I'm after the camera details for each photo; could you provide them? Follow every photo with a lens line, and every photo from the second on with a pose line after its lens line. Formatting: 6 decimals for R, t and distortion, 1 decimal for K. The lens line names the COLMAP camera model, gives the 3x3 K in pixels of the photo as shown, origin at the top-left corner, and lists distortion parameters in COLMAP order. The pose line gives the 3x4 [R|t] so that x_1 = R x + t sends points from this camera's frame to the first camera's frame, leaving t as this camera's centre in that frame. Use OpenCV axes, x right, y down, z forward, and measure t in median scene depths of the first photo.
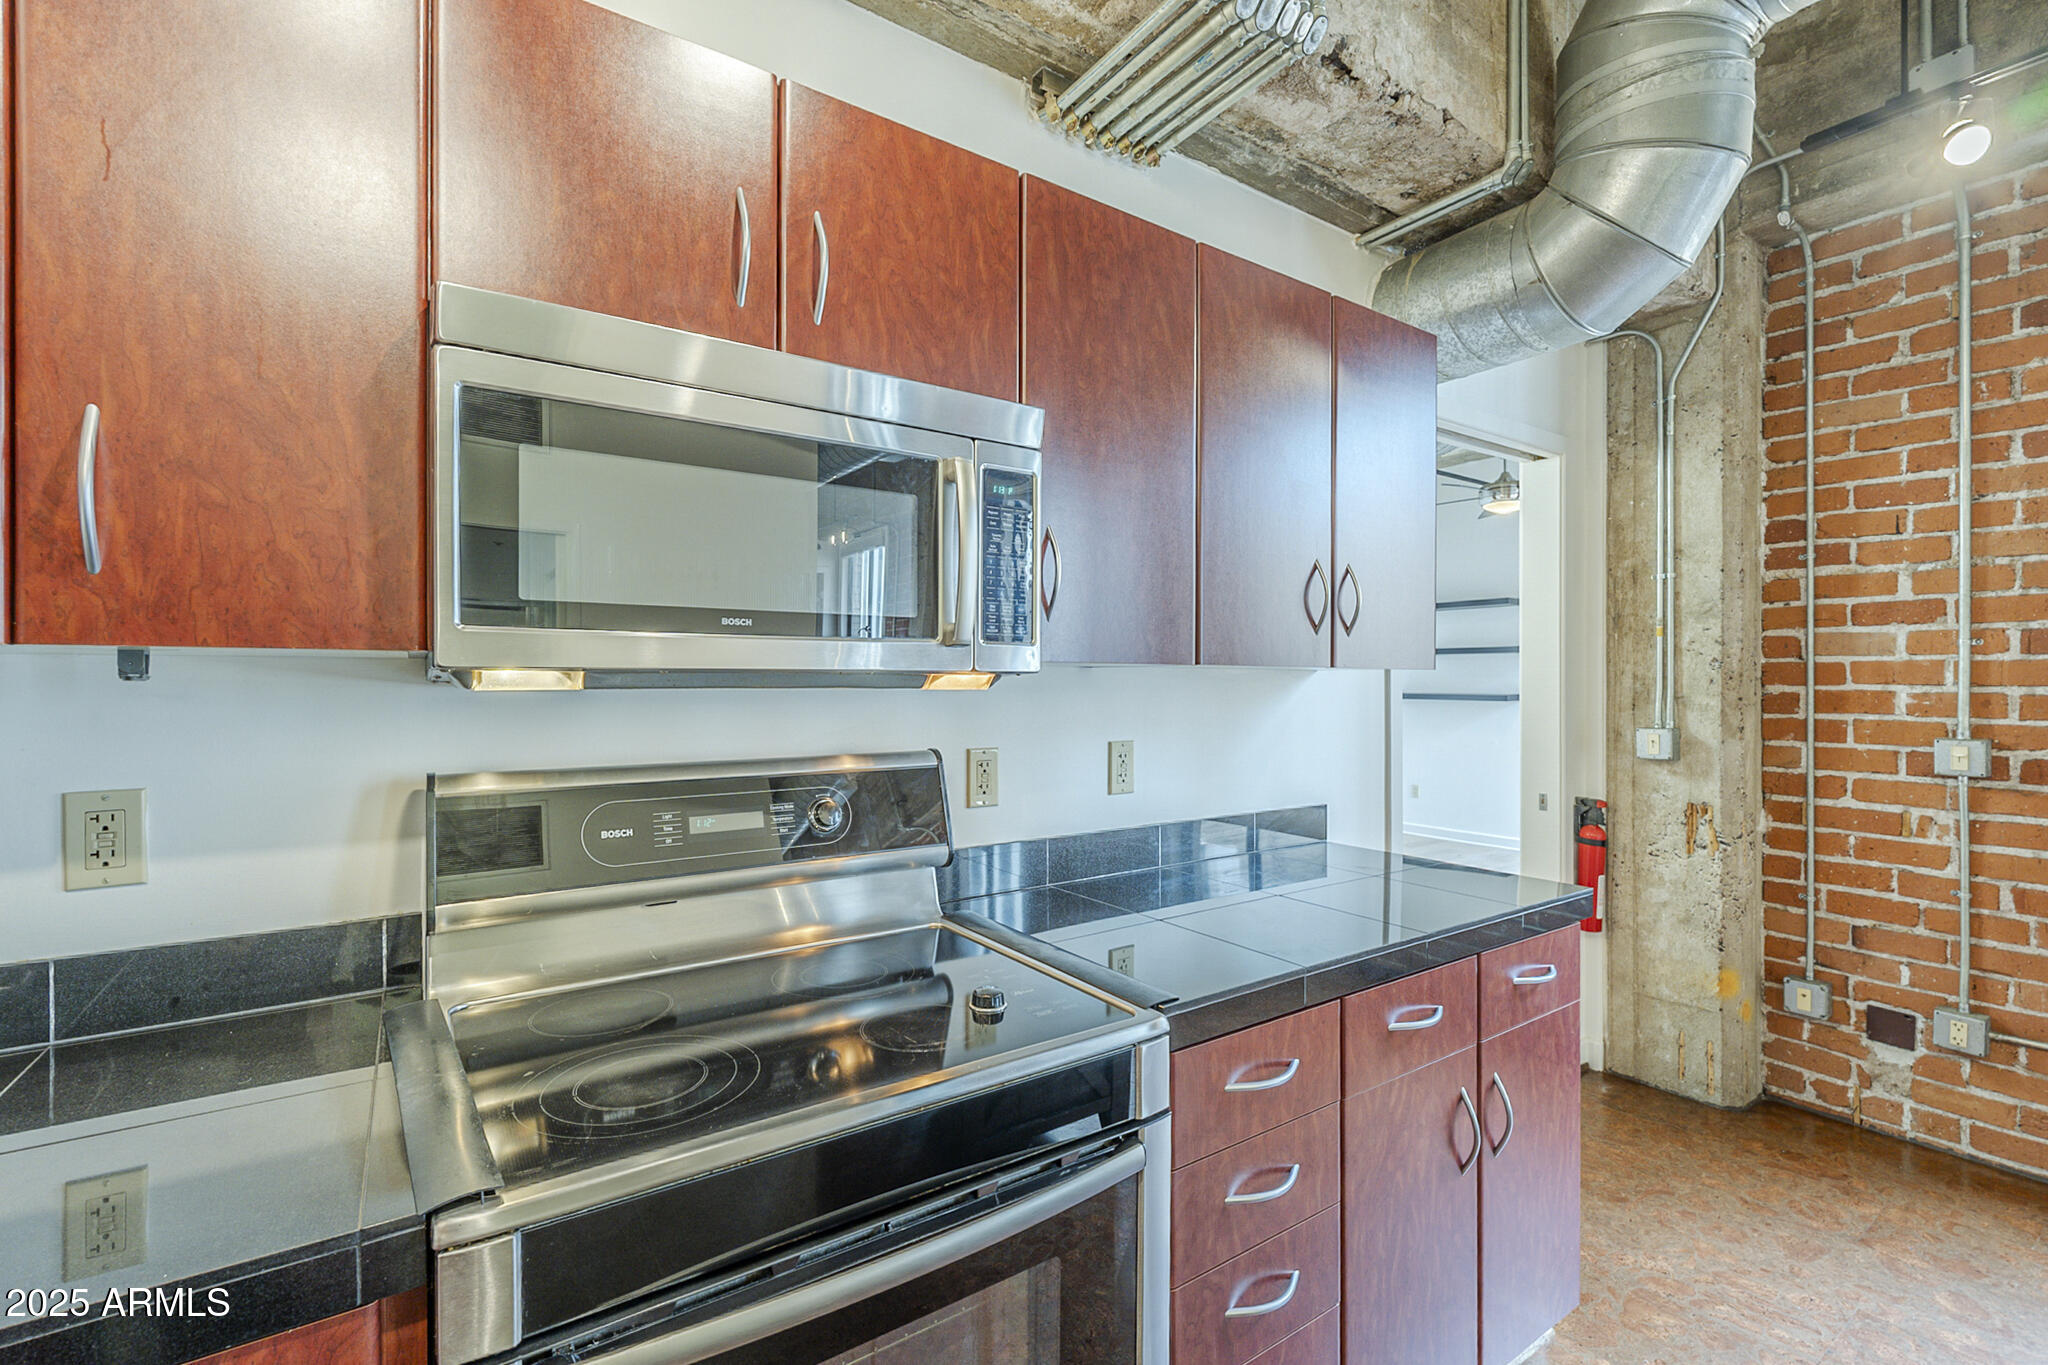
lens RADIAL K [[910.6, 0, 1030.8], [0, 910.6, 678.7], [0, 0, 1]] dist [-0.000386, 0.000040]
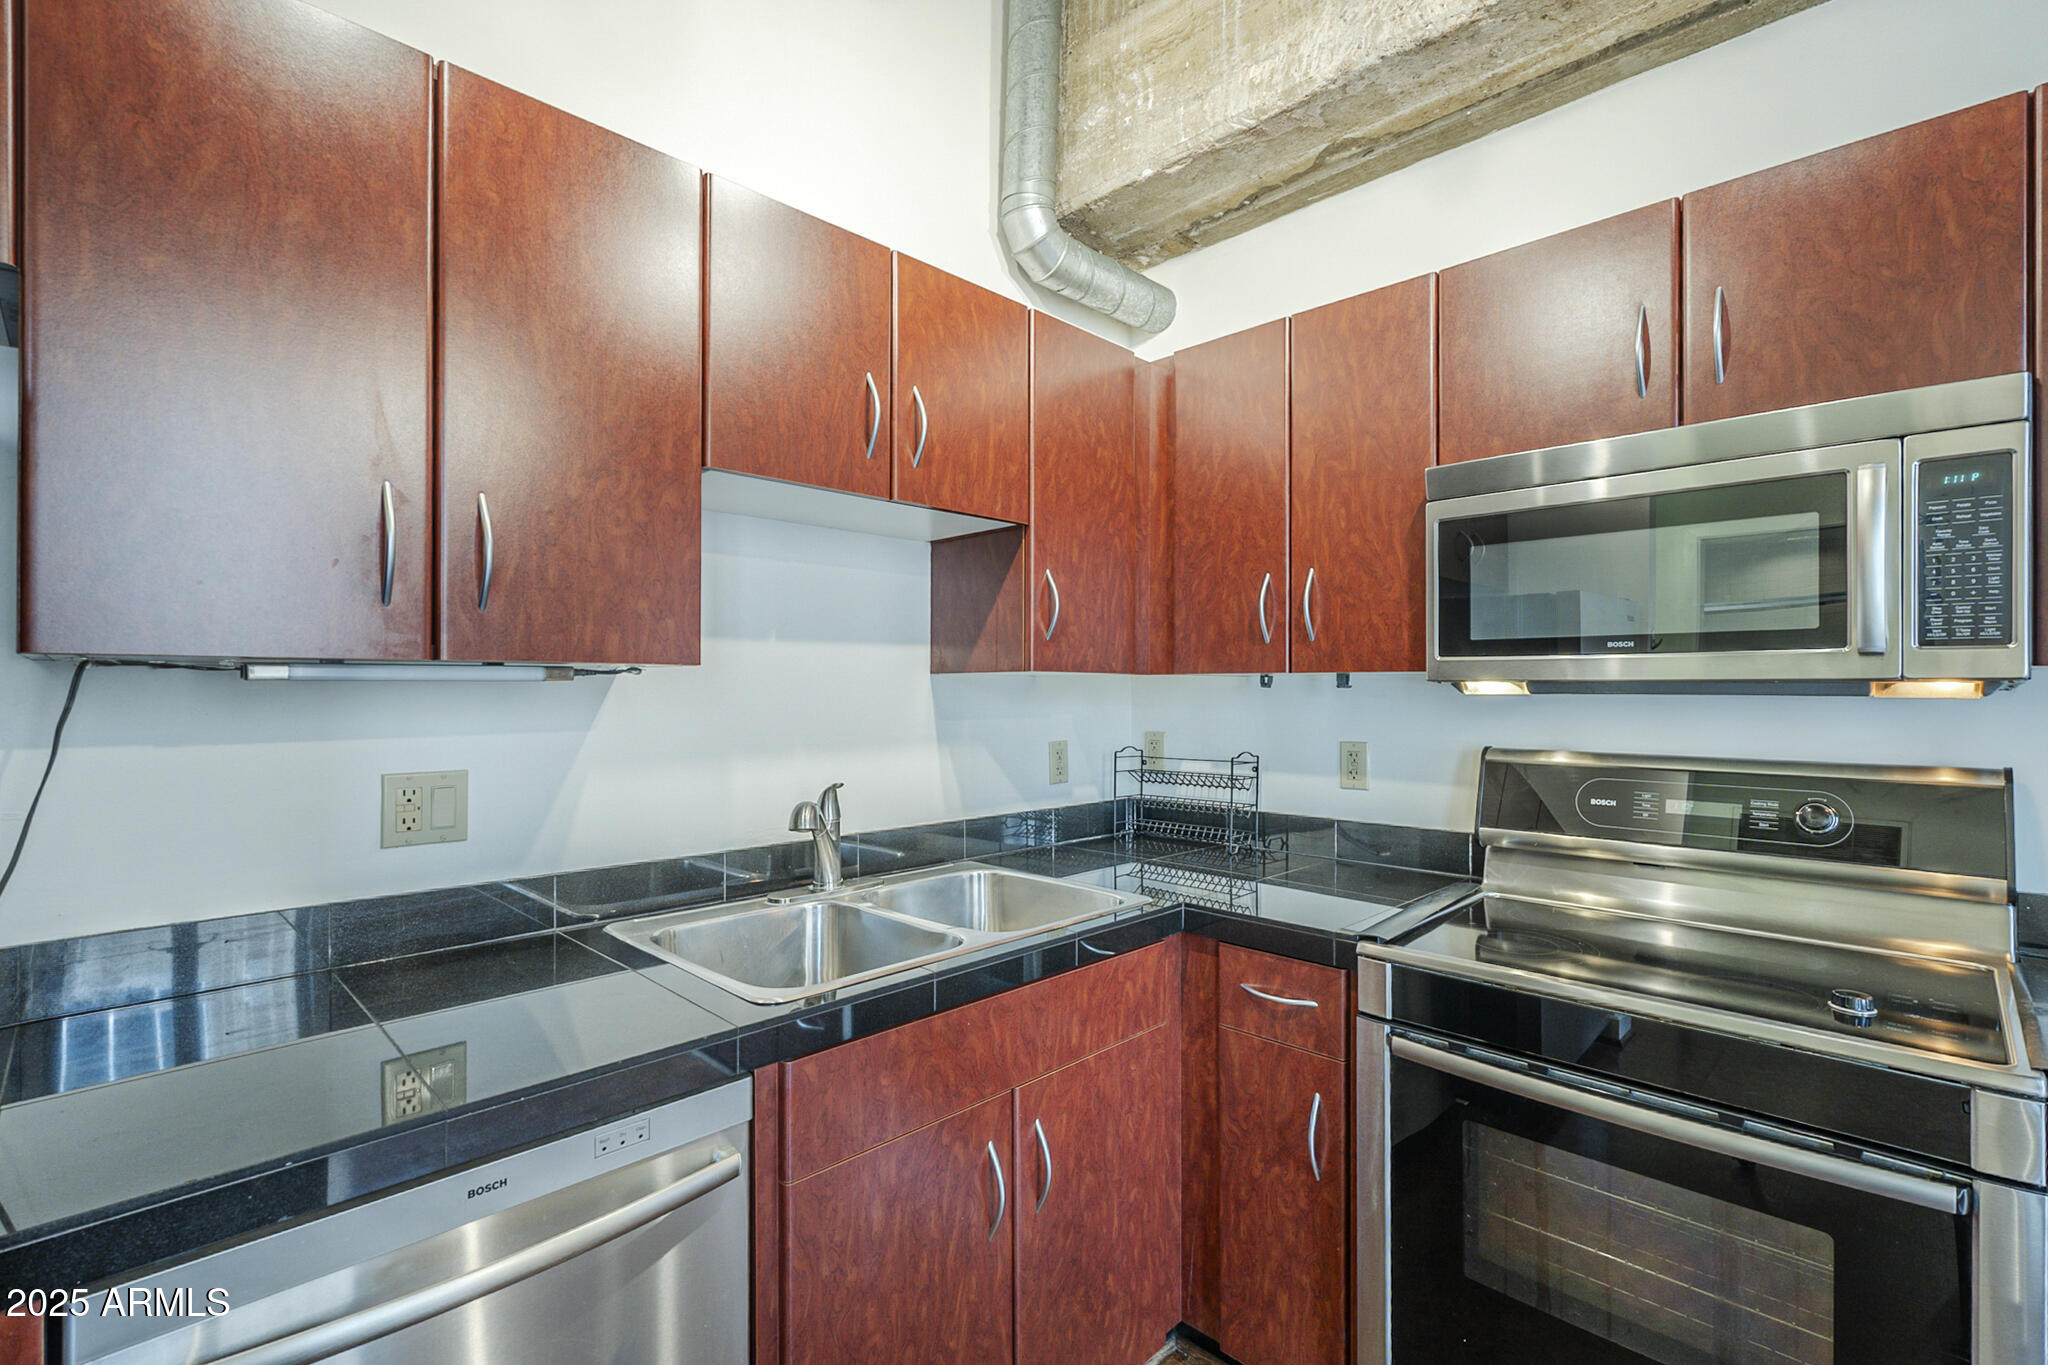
lens RADIAL K [[910.6, 0, 1028.5], [0, 910.6, 685.2], [0, 0, 1]] dist [-0.000386, 0.000040]
pose [[0.179026, -0.004389, -0.983835, 0.811567], [-0.000762, 0.999989, -0.004599, 0.004163], [0.983844, 0.001573, 0.179021, -0.088440]]
